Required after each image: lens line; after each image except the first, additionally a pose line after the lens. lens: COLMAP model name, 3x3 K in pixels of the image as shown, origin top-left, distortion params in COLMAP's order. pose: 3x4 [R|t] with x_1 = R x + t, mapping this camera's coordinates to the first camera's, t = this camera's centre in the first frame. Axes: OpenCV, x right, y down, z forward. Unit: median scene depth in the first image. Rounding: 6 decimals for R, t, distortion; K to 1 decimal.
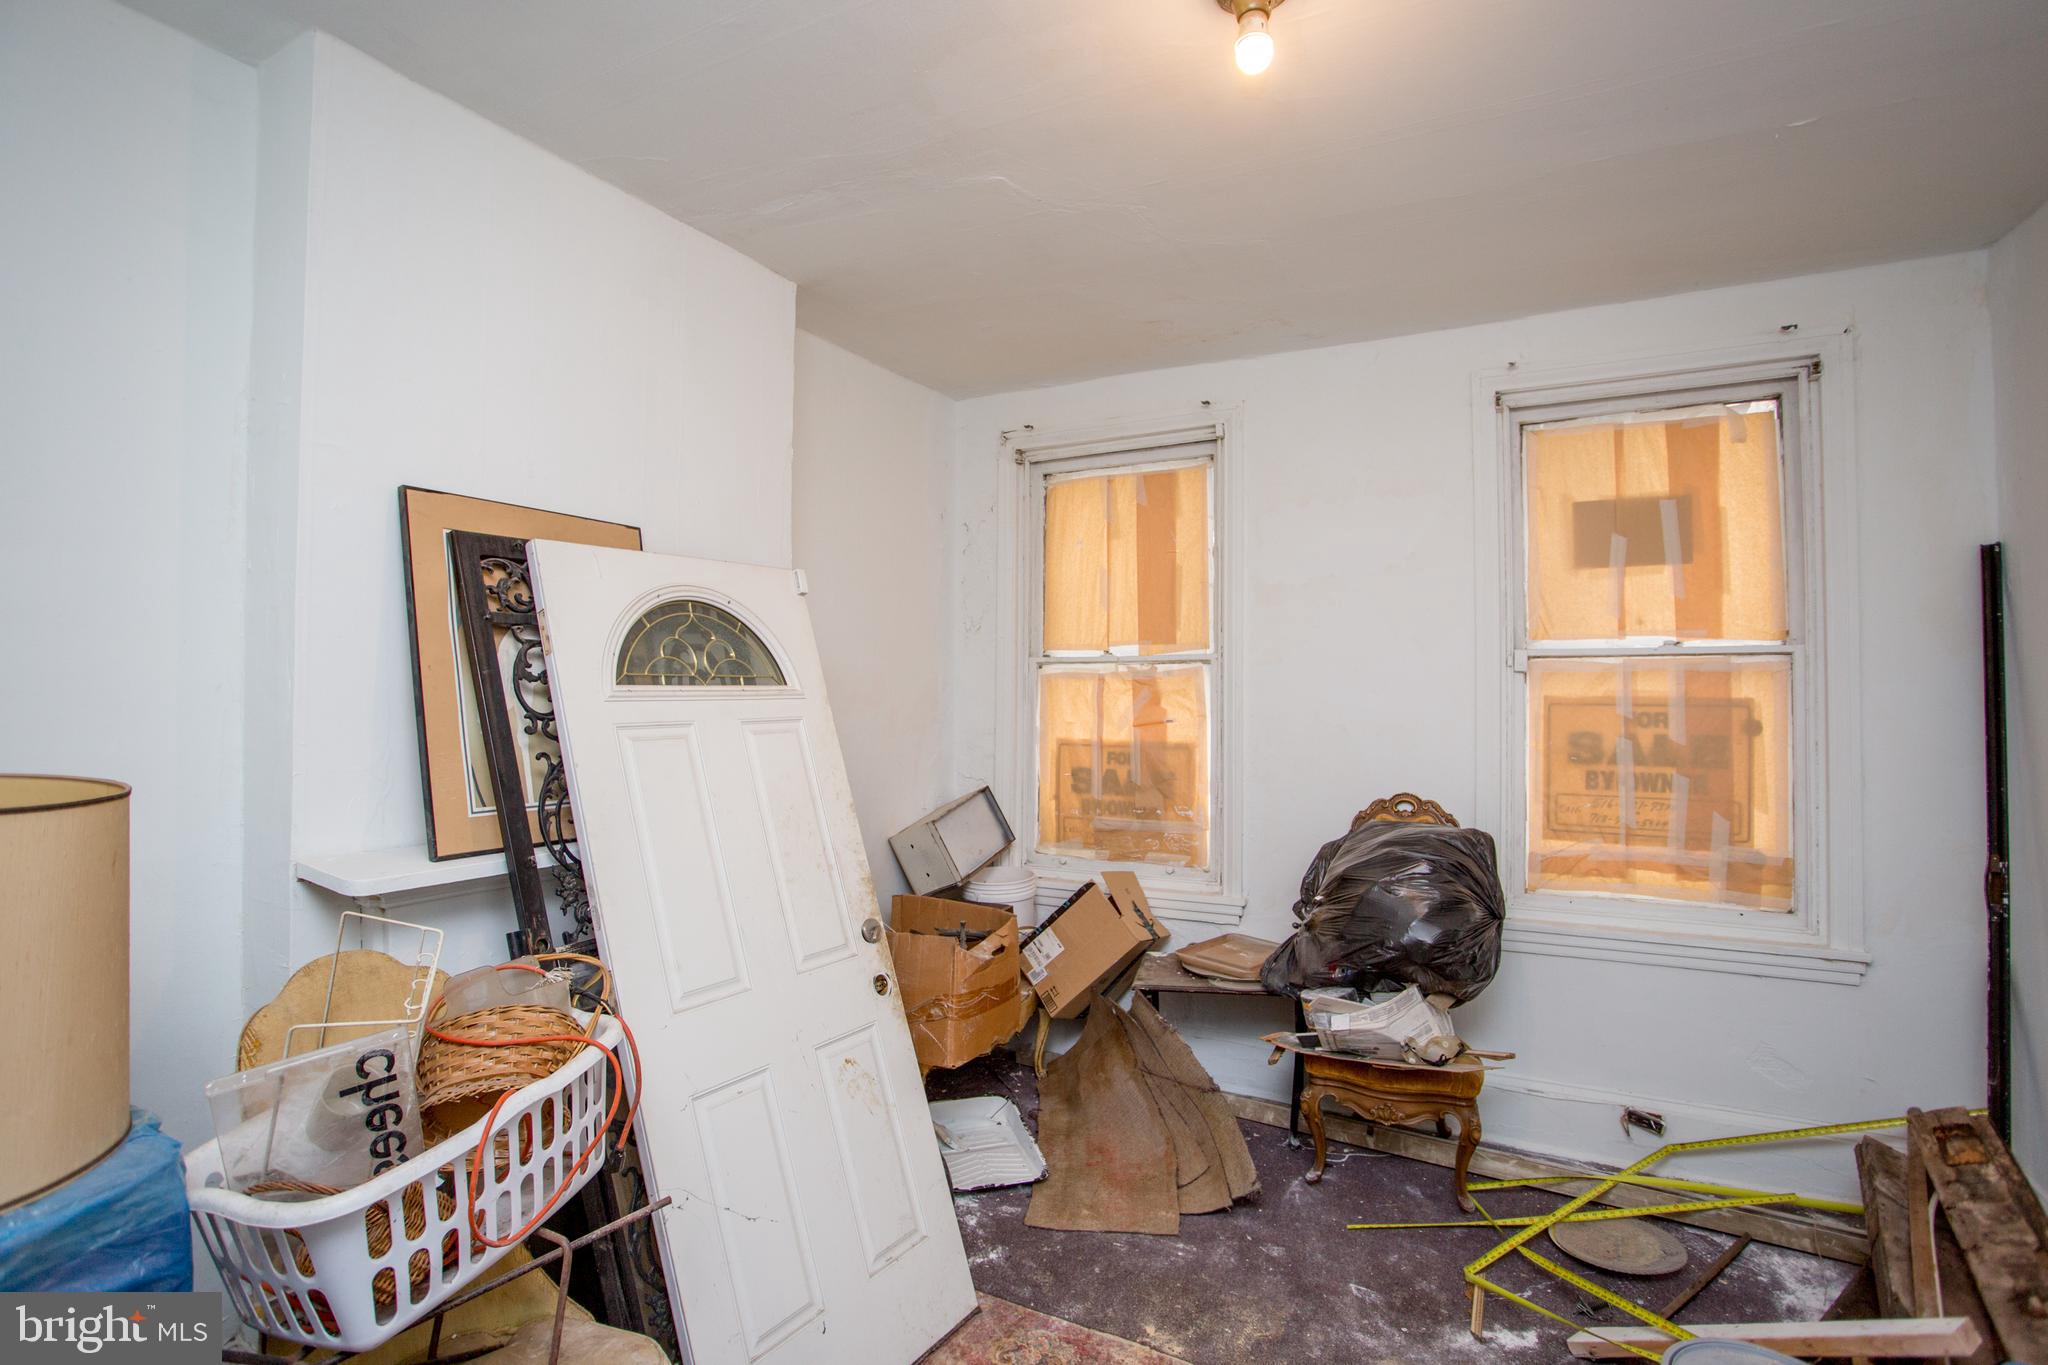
lens RADIAL K [[990.2, 0, 1022.4], [0, 990.2, 675.0], [0, 0, 1]] dist [-0.080885, 0.038435]
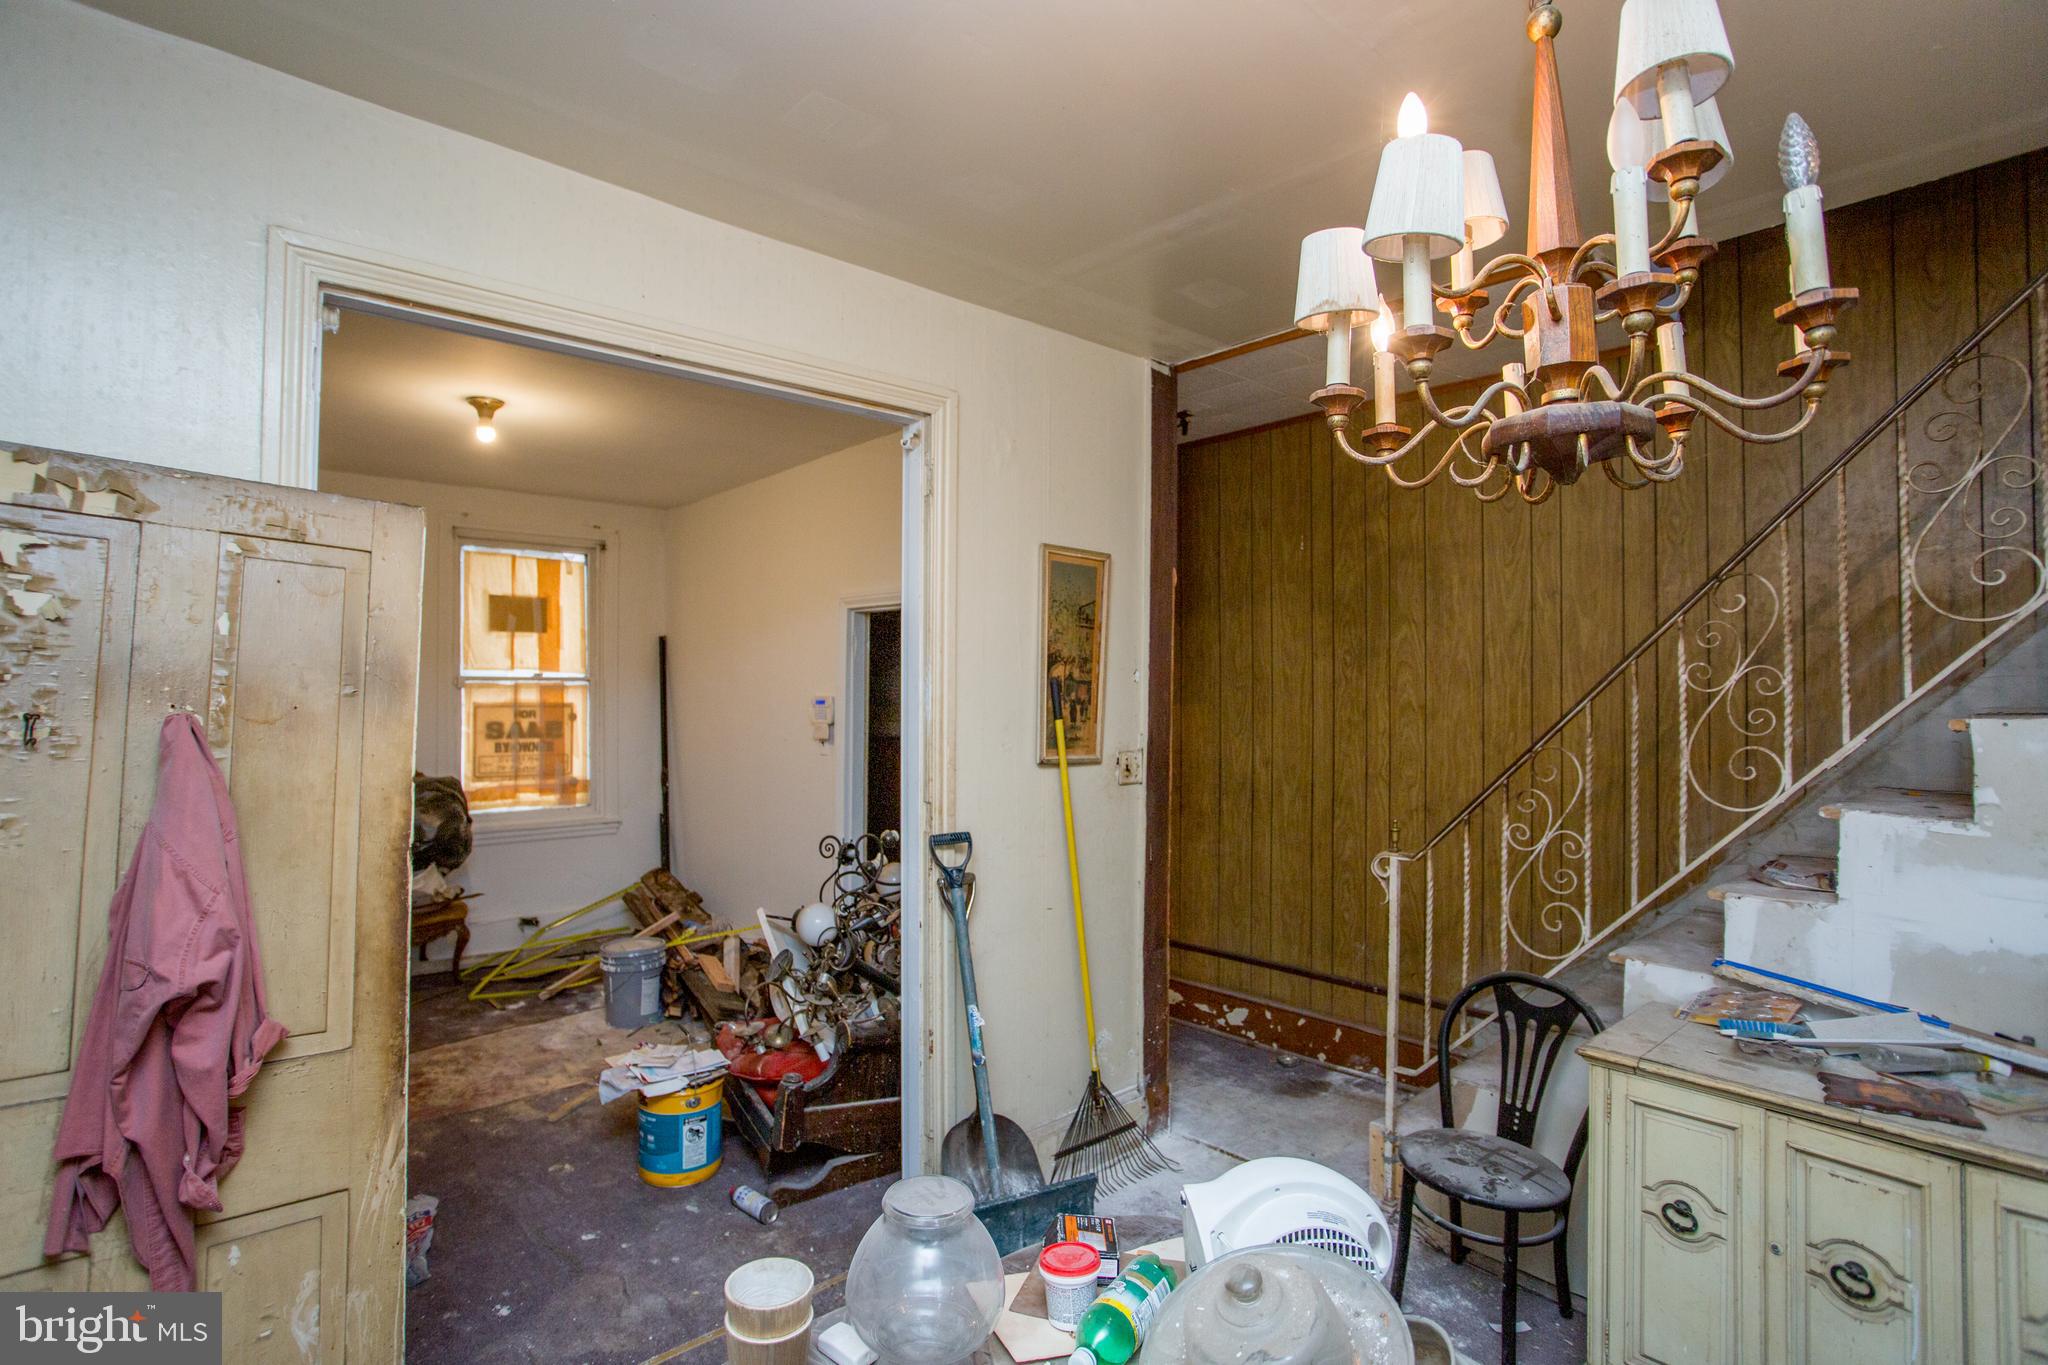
lens RADIAL K [[990.2, 0, 1022.4], [0, 990.2, 675.0], [0, 0, 1]] dist [-0.080885, 0.038435]
pose [[0.334686, 0.014169, 0.942223, -0.832684], [-0.014304, 0.999848, -0.009954, -0.025675], [-0.942221, -0.010146, 0.334838, -0.567284]]
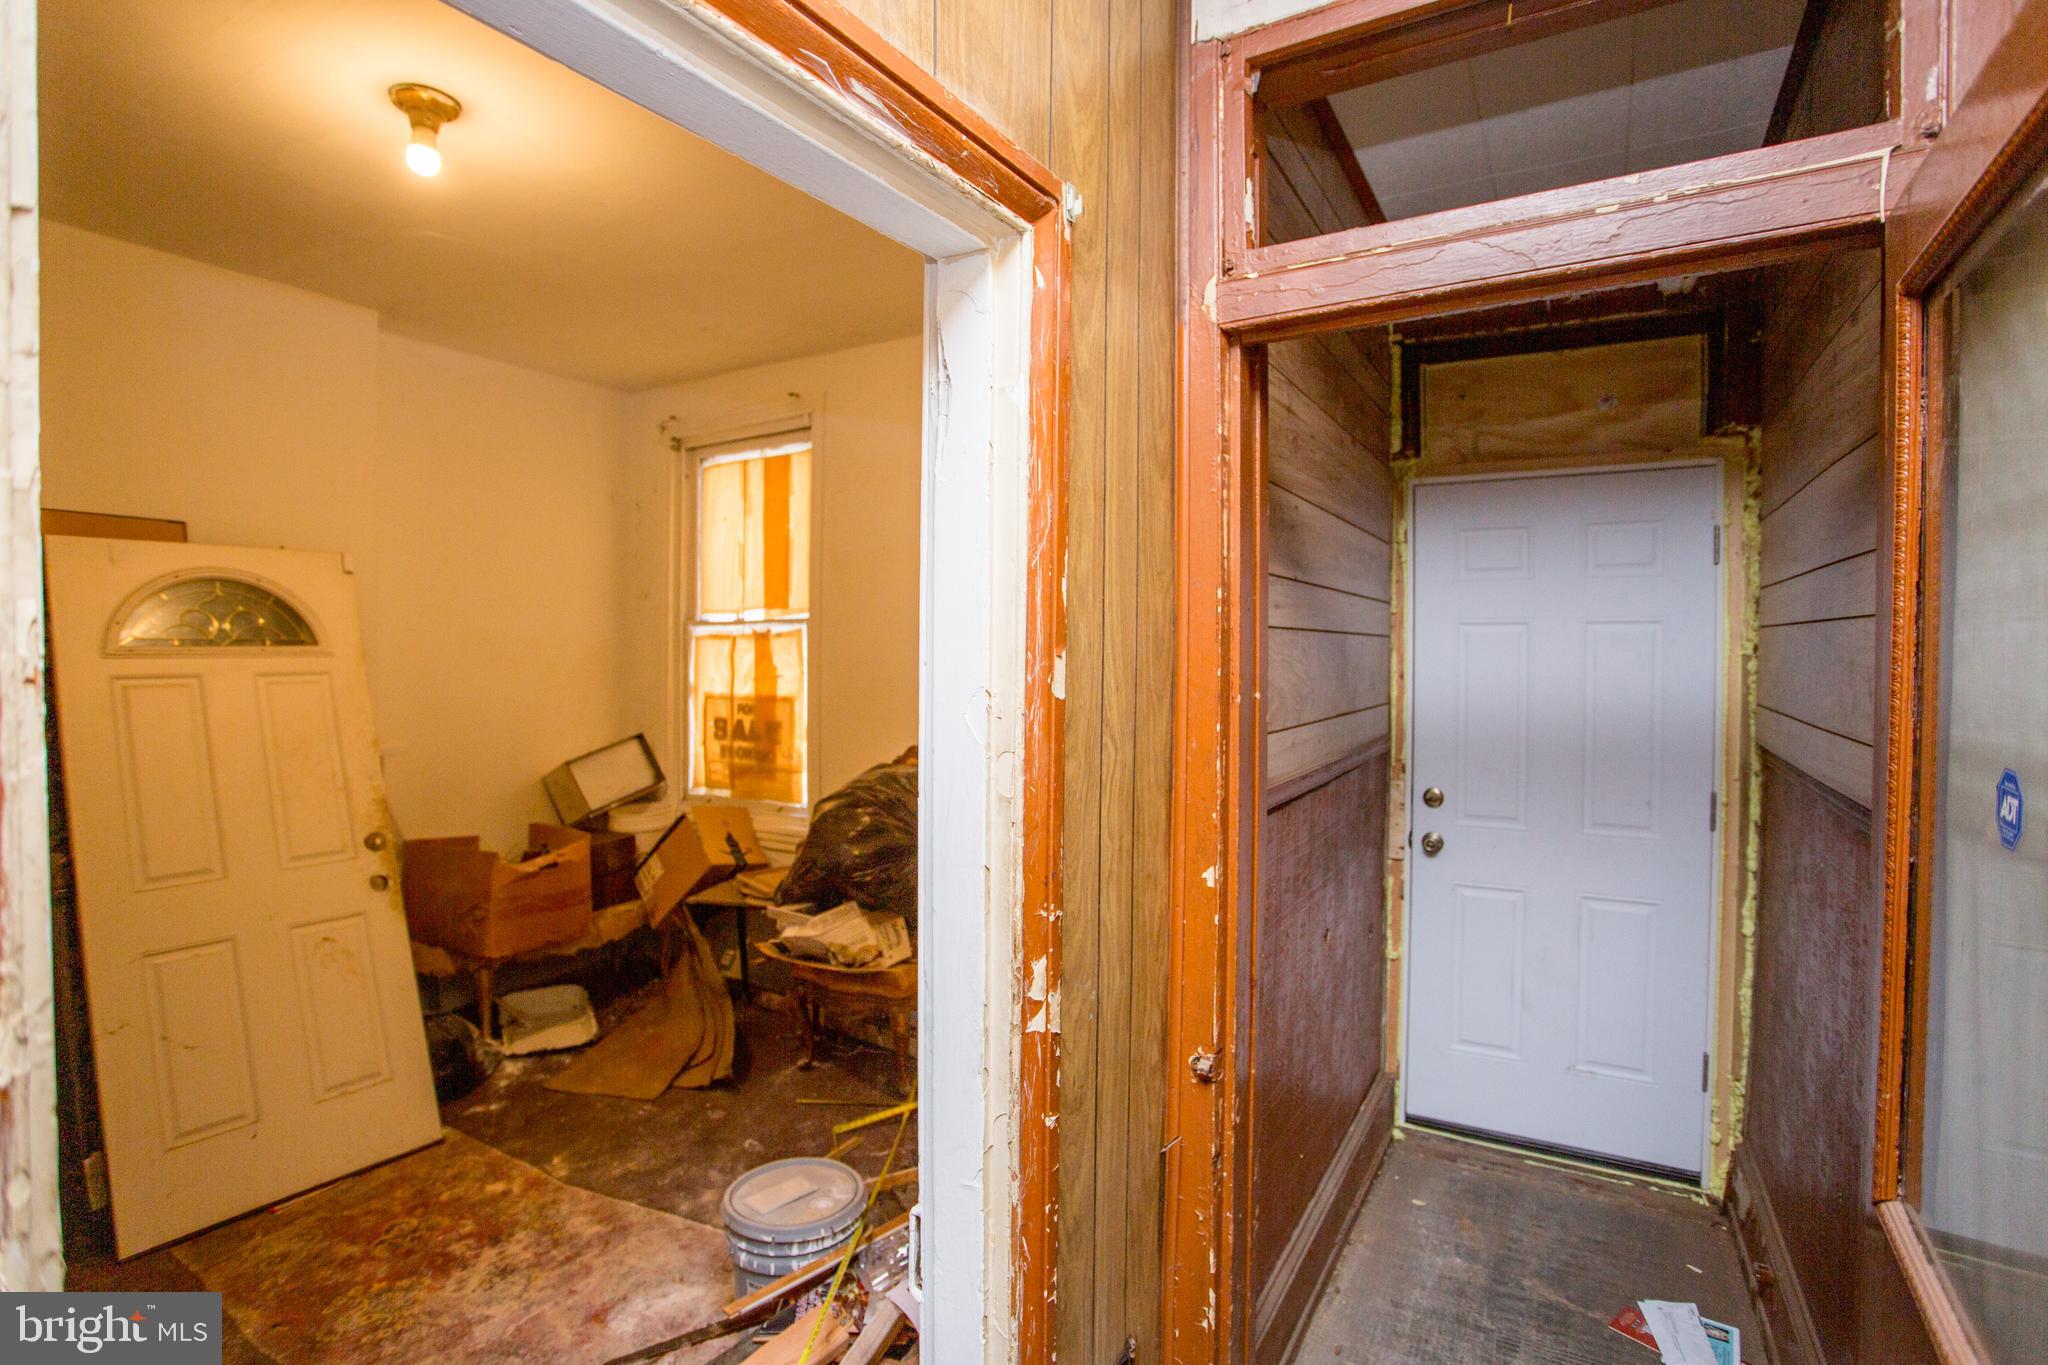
lens RADIAL K [[990.2, 0, 1022.4], [0, 990.2, 675.0], [0, 0, 1]] dist [-0.080885, 0.038435]
pose [[0.998950, 0.001565, -0.045794, 0.591338], [0.000284, 0.999186, 0.040351, -0.001479], [0.045820, -0.040322, 0.998136, -0.147332]]
